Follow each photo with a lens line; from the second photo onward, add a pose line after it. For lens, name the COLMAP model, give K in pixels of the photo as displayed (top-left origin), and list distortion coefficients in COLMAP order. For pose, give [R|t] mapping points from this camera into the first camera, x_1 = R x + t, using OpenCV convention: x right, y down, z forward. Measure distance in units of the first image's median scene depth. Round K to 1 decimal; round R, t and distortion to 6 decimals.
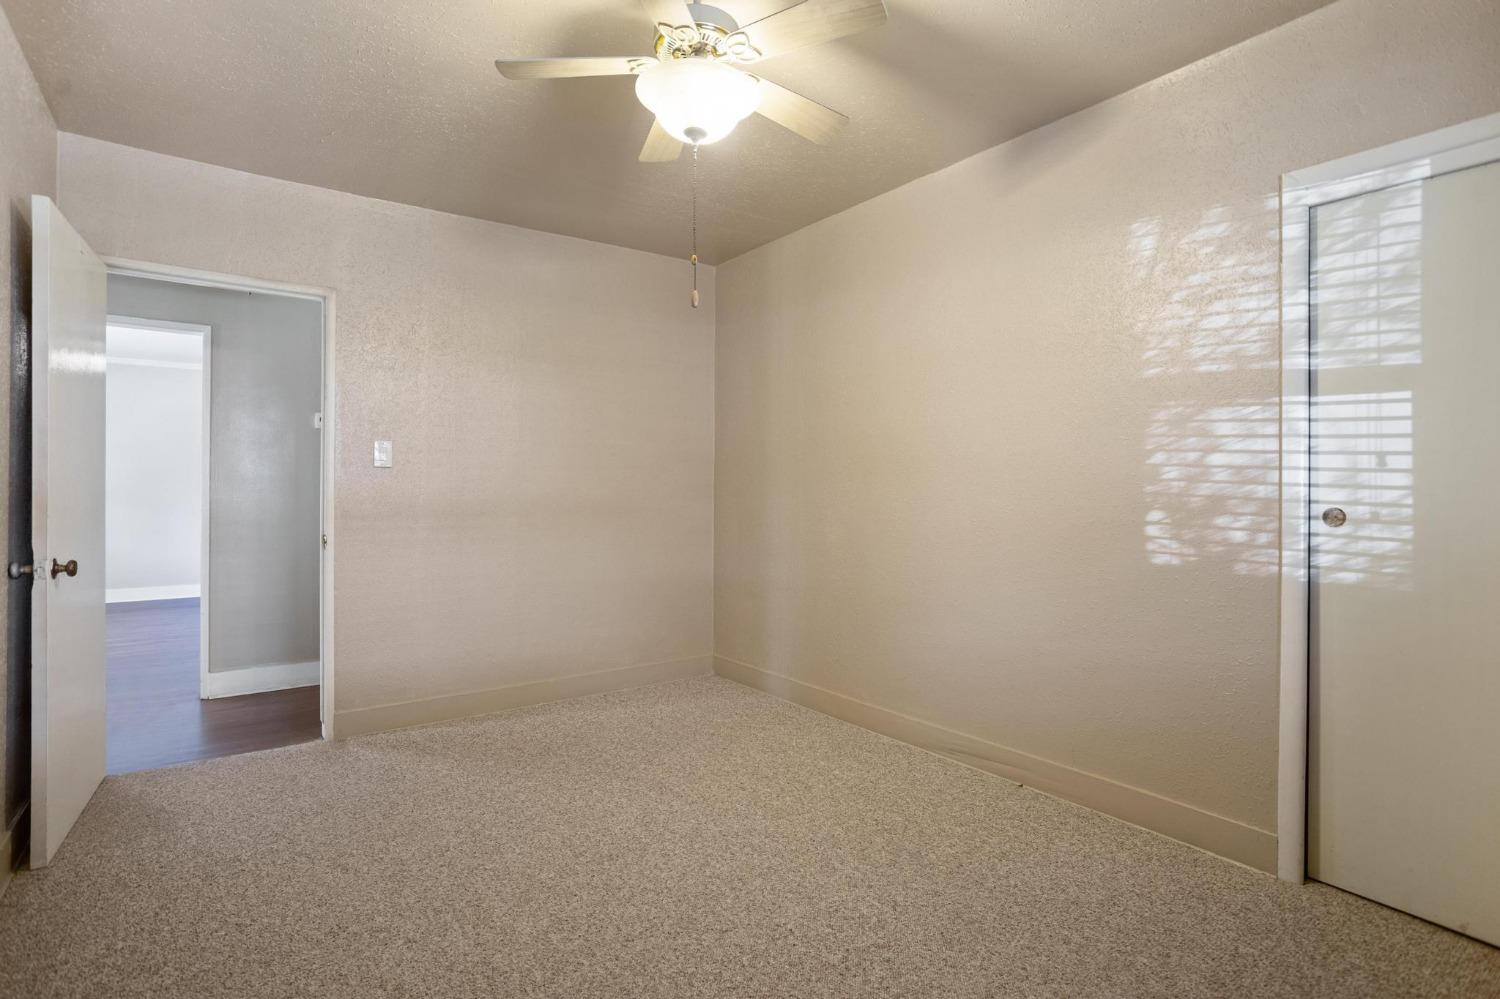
lens RADIAL K [[735.7, 0, 740.9], [0, 735.7, 495.3], [0, 0, 1]] dist [-0.056601, 0.024641]
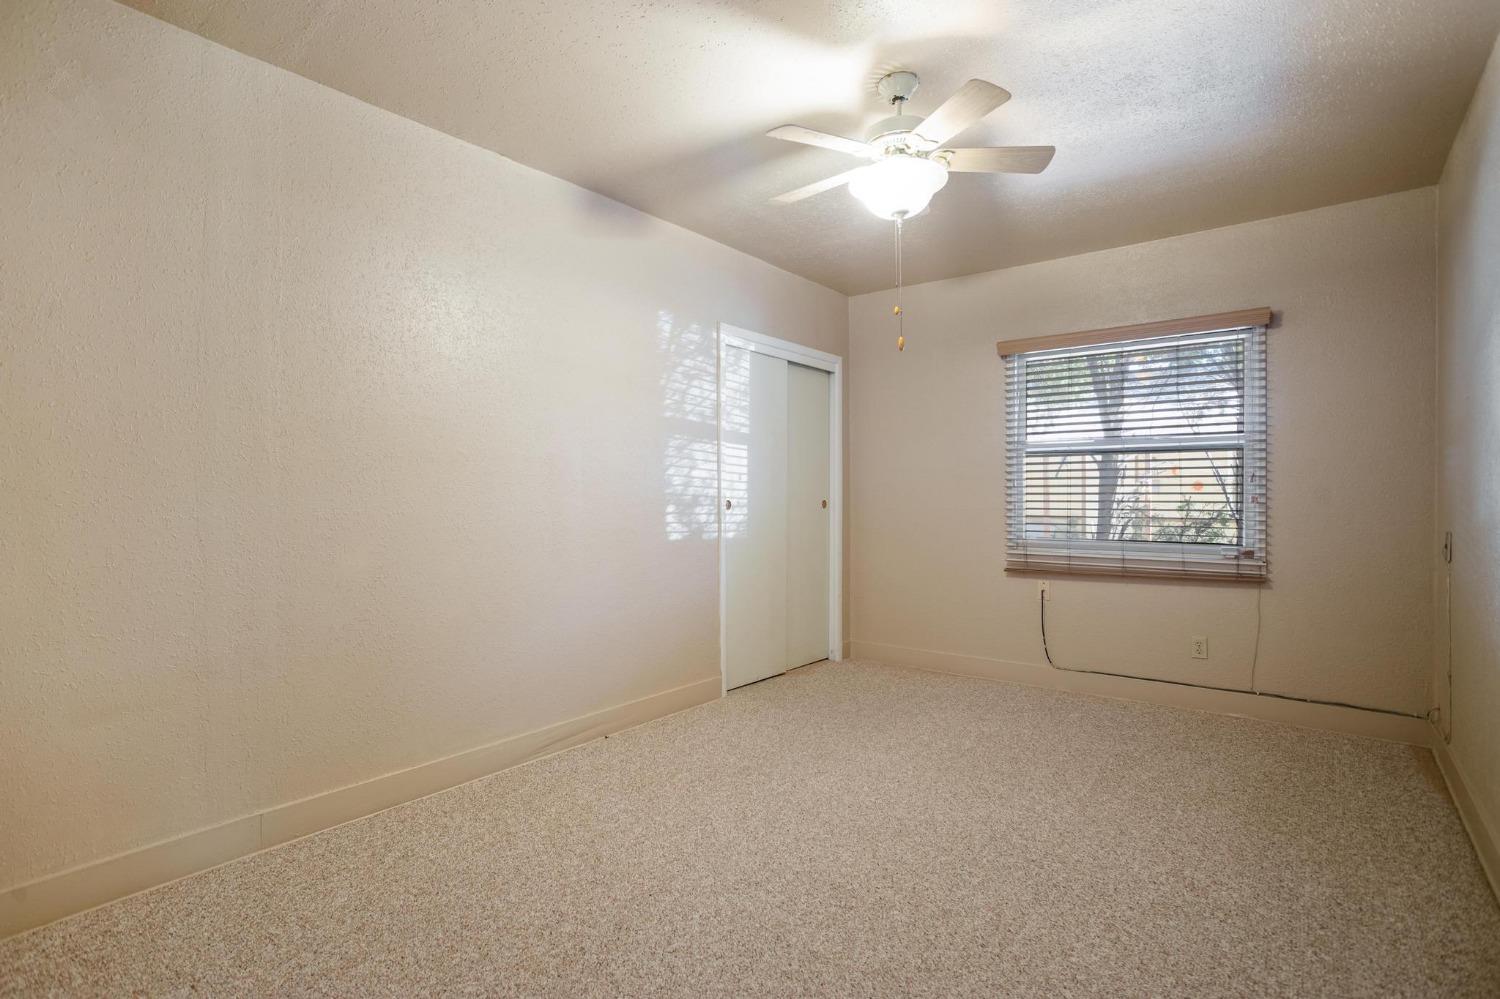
lens RADIAL K [[735.7, 0, 741.1], [0, 735.7, 496.3], [0, 0, 1]] dist [-0.056601, 0.024641]
pose [[-0.256201, -0.010676, 0.966565, -1.056125], [0.007107, 0.999891, 0.012928, -0.018028], [-0.966597, 0.010182, -0.256097, 1.370186]]
